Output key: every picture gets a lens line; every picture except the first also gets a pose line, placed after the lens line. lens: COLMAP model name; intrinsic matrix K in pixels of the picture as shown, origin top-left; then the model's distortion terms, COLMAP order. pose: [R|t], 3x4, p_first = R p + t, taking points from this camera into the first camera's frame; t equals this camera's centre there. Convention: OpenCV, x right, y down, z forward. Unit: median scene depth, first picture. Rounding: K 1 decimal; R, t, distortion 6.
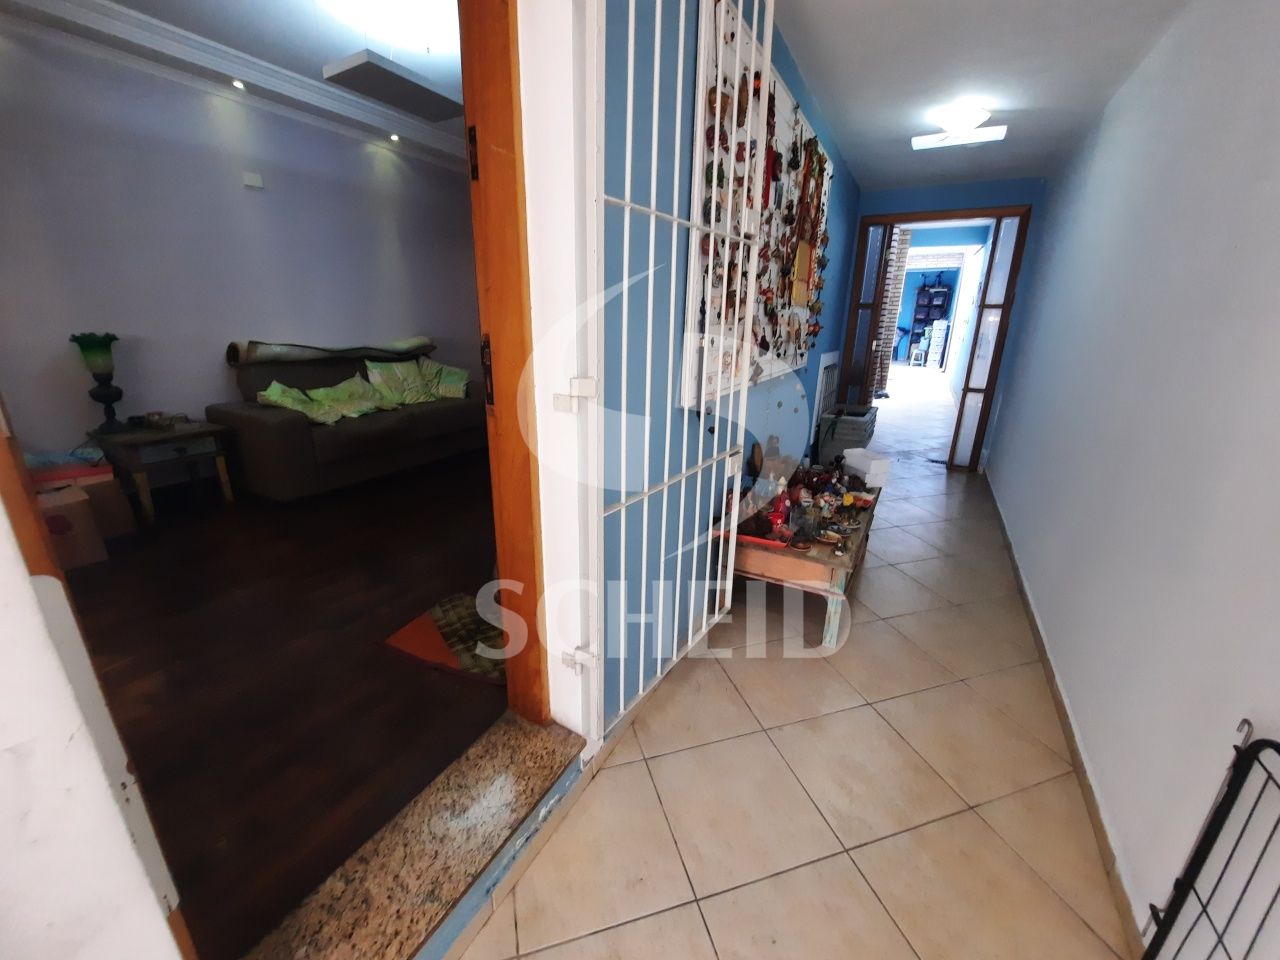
lens RADIAL K [[510.2, 0, 640.0], [0, 510.2, 480.0], [0, 0, 1]] dist [-0.021074, -0.000317]
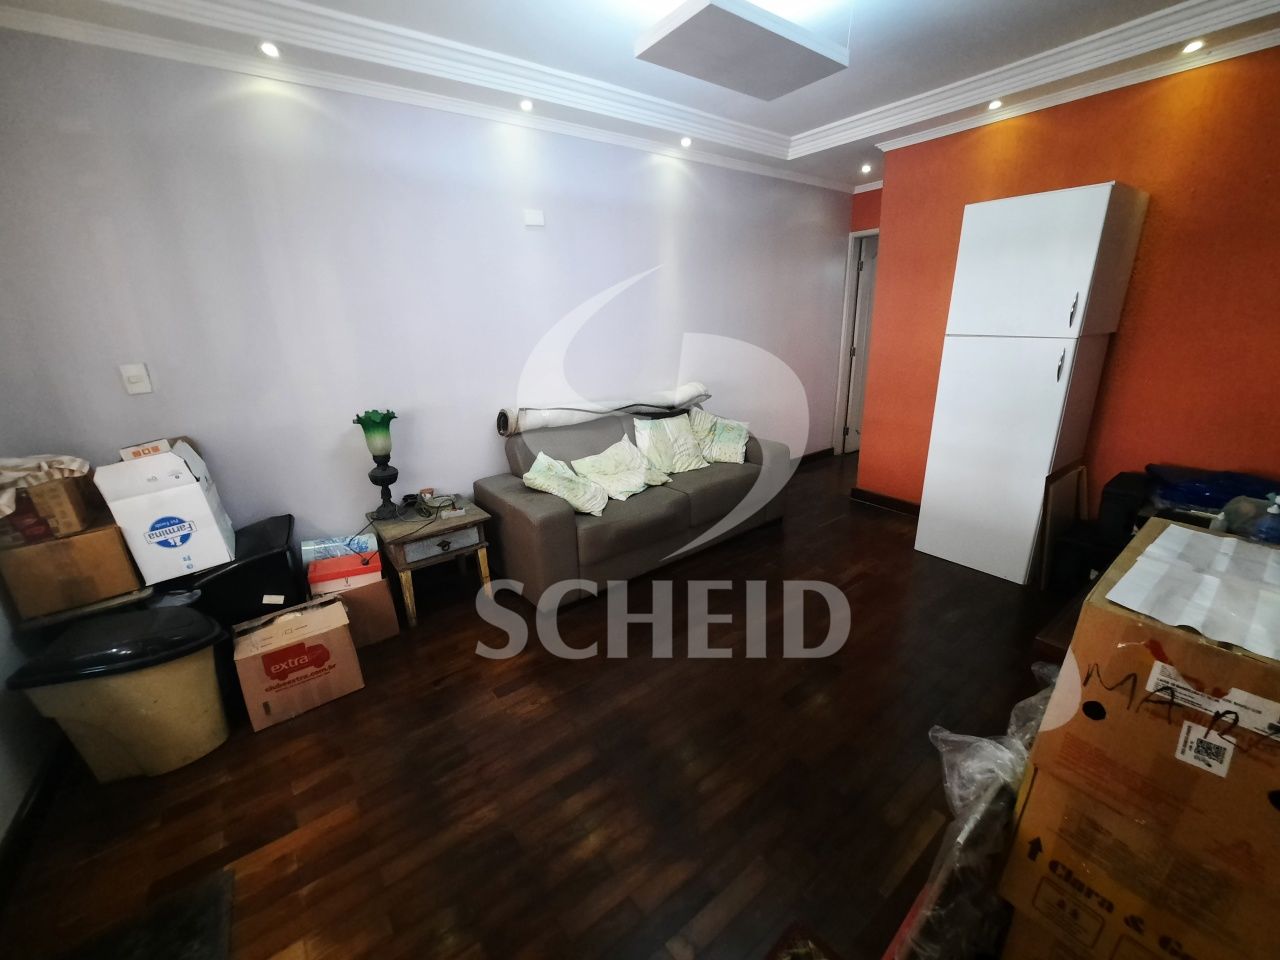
lens RADIAL K [[510.2, 0, 640.0], [0, 510.2, 480.0], [0, 0, 1]] dist [-0.021074, -0.000317]
pose [[0.911667, 0.078022, -0.403456, -0.212853], [-0.075076, 0.996909, 0.023142, -0.176997], [0.404014, 0.009192, 0.914706, 0.268913]]
